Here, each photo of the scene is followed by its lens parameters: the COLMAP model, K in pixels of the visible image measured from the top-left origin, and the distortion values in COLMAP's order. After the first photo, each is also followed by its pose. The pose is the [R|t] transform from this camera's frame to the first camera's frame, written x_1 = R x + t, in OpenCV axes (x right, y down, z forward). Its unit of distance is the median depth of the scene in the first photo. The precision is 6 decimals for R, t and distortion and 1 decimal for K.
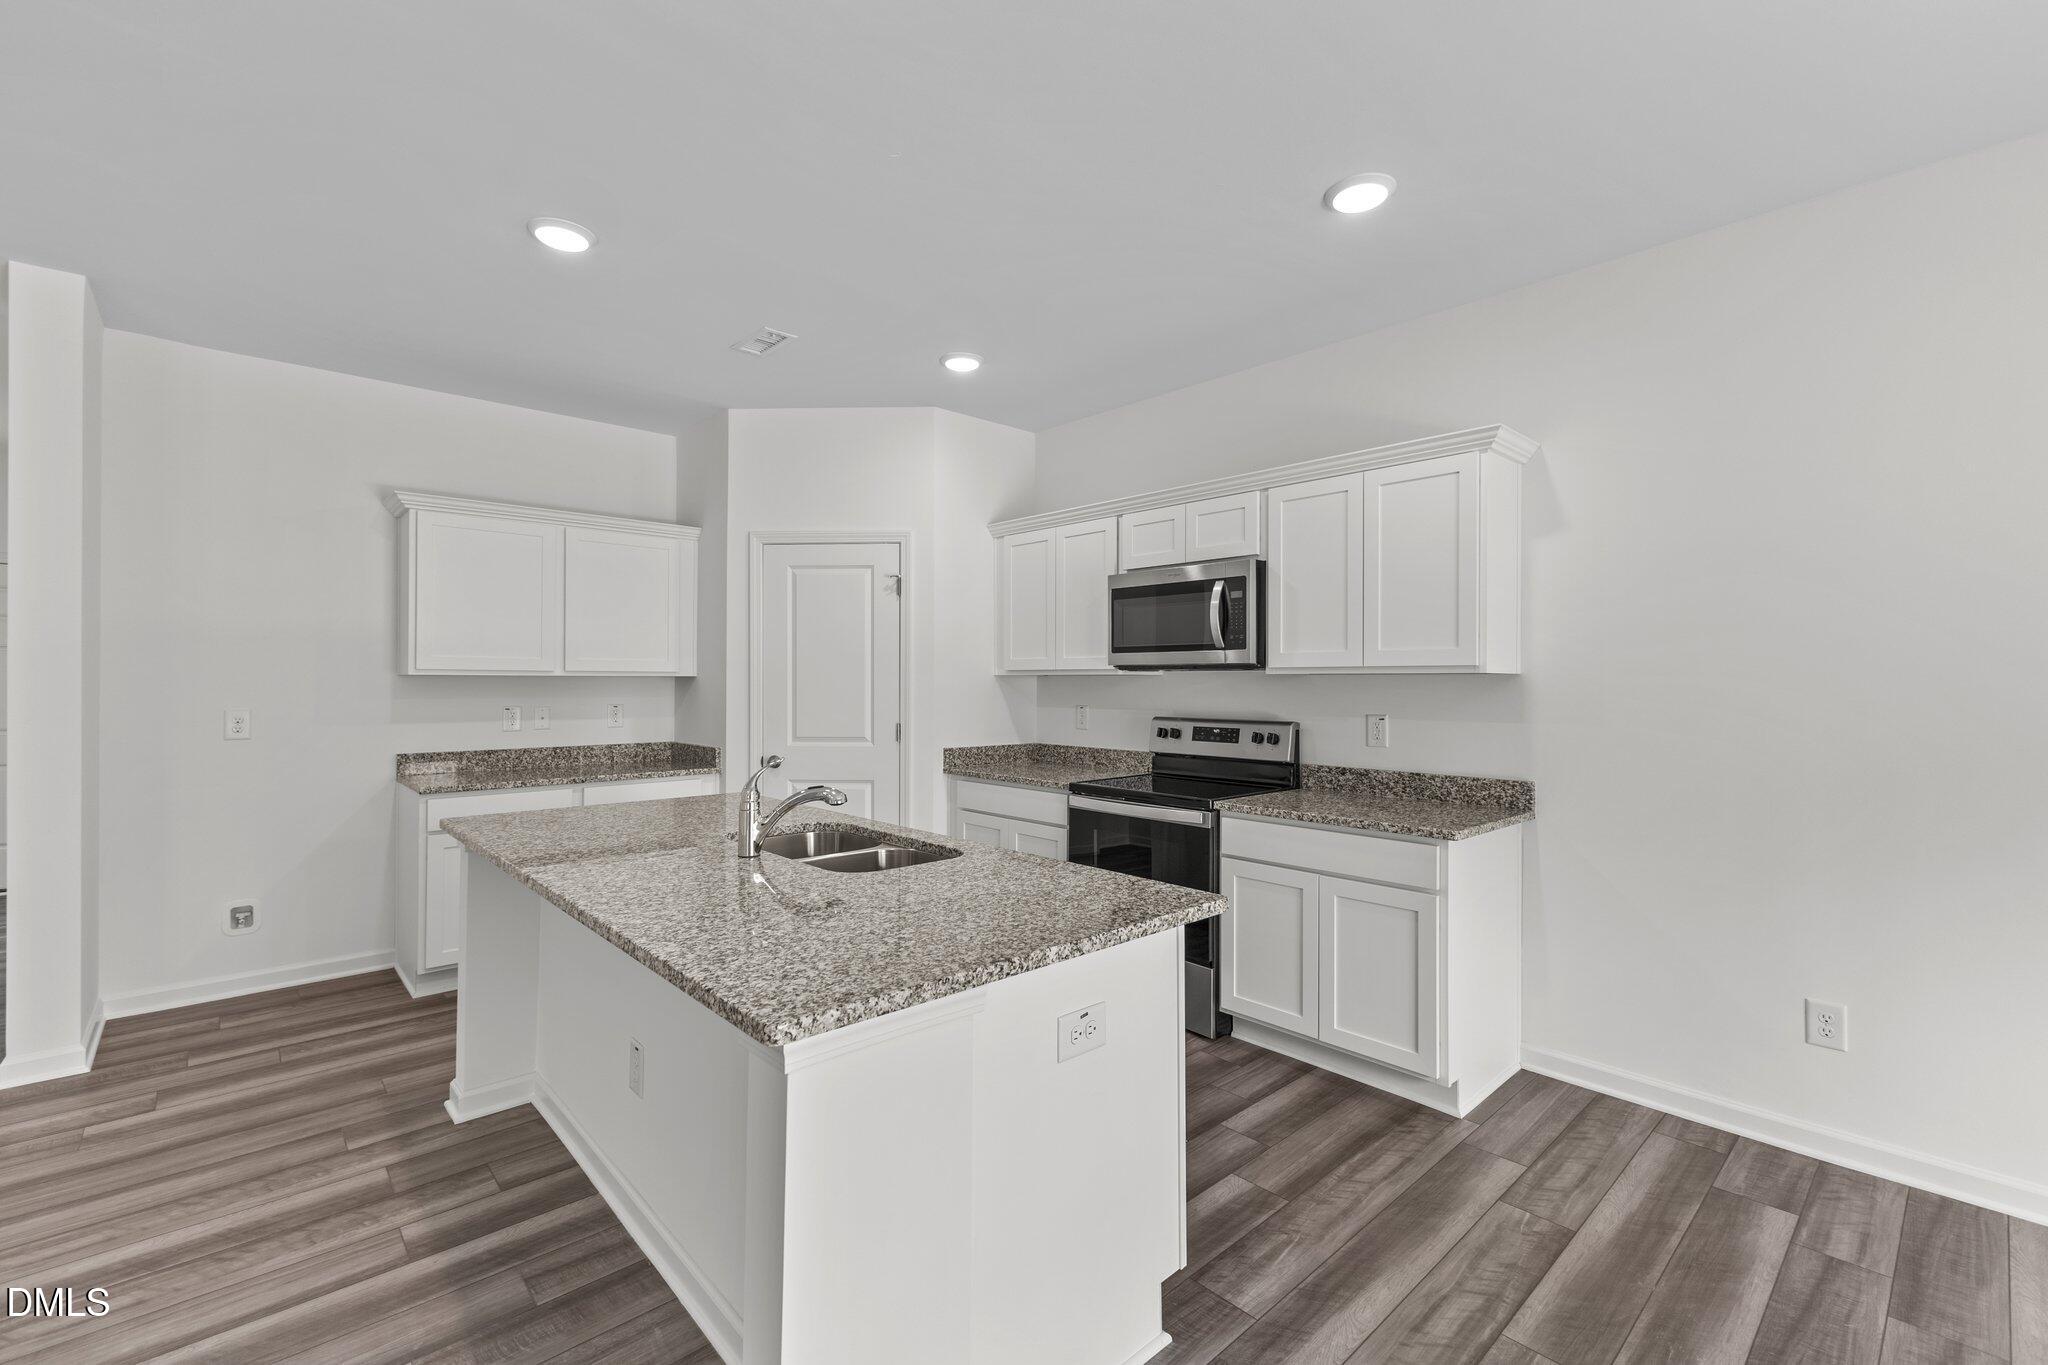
lens RADIAL K [[884.5, 0, 1025.8], [0, 884.5, 677.3], [0, 0, 1]] dist [-0.001127, -0.000265]
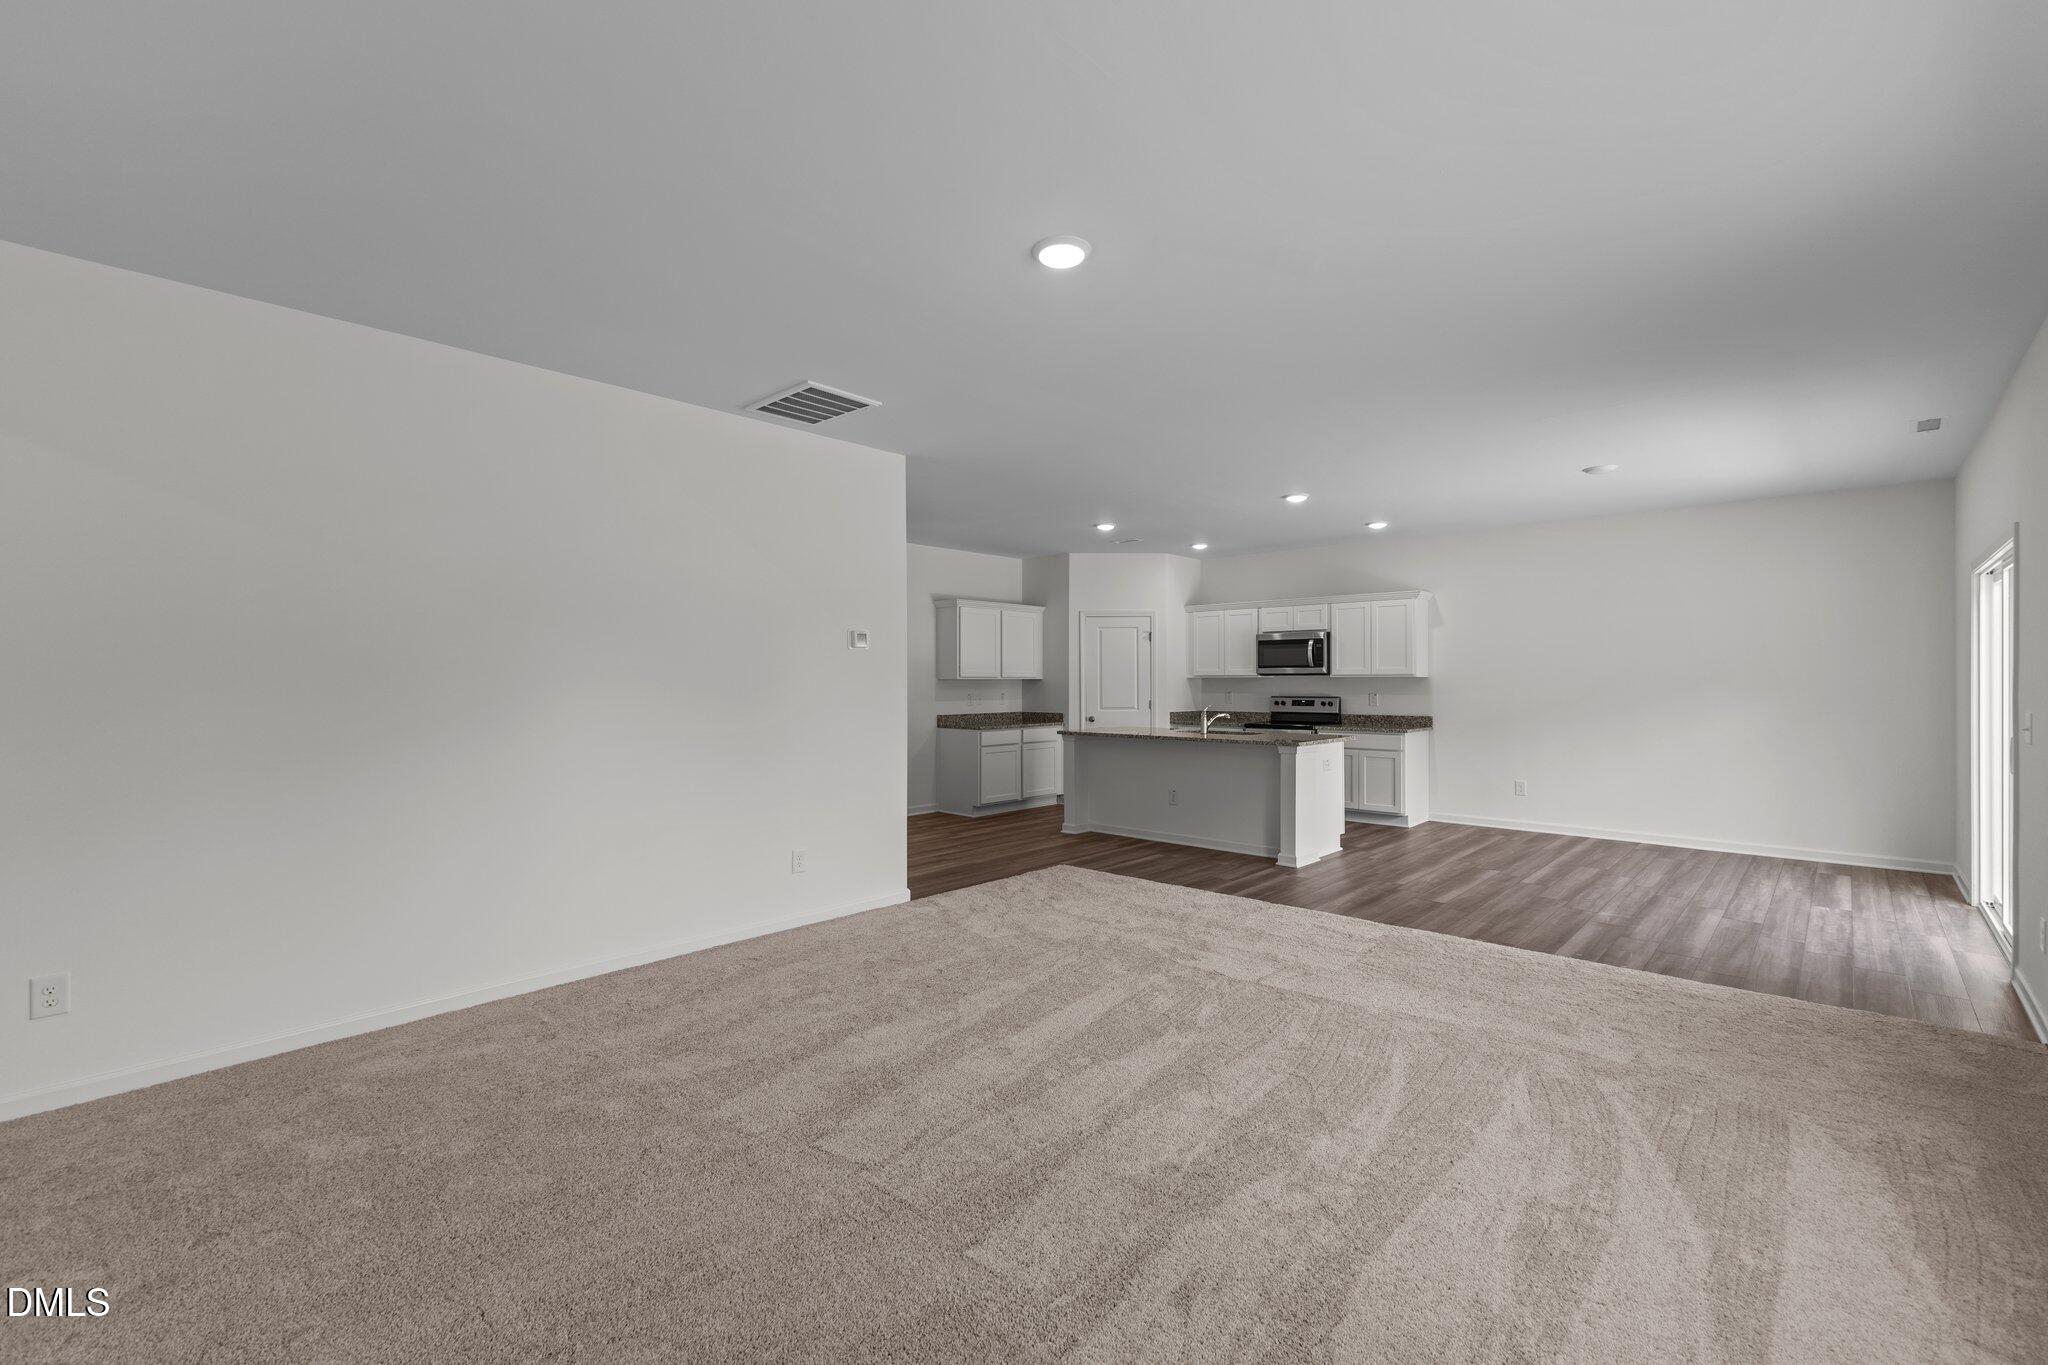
lens RADIAL K [[884.5, 0, 1026.5], [0, 884.5, 681.2], [0, 0, 1]] dist [-0.001127, -0.000265]
pose [[0.996300, -0.004237, 0.085836, -0.762394], [0.004031, 0.999989, 0.002578, -0.002388], [-0.085846, -0.002222, 0.996306, -1.352647]]
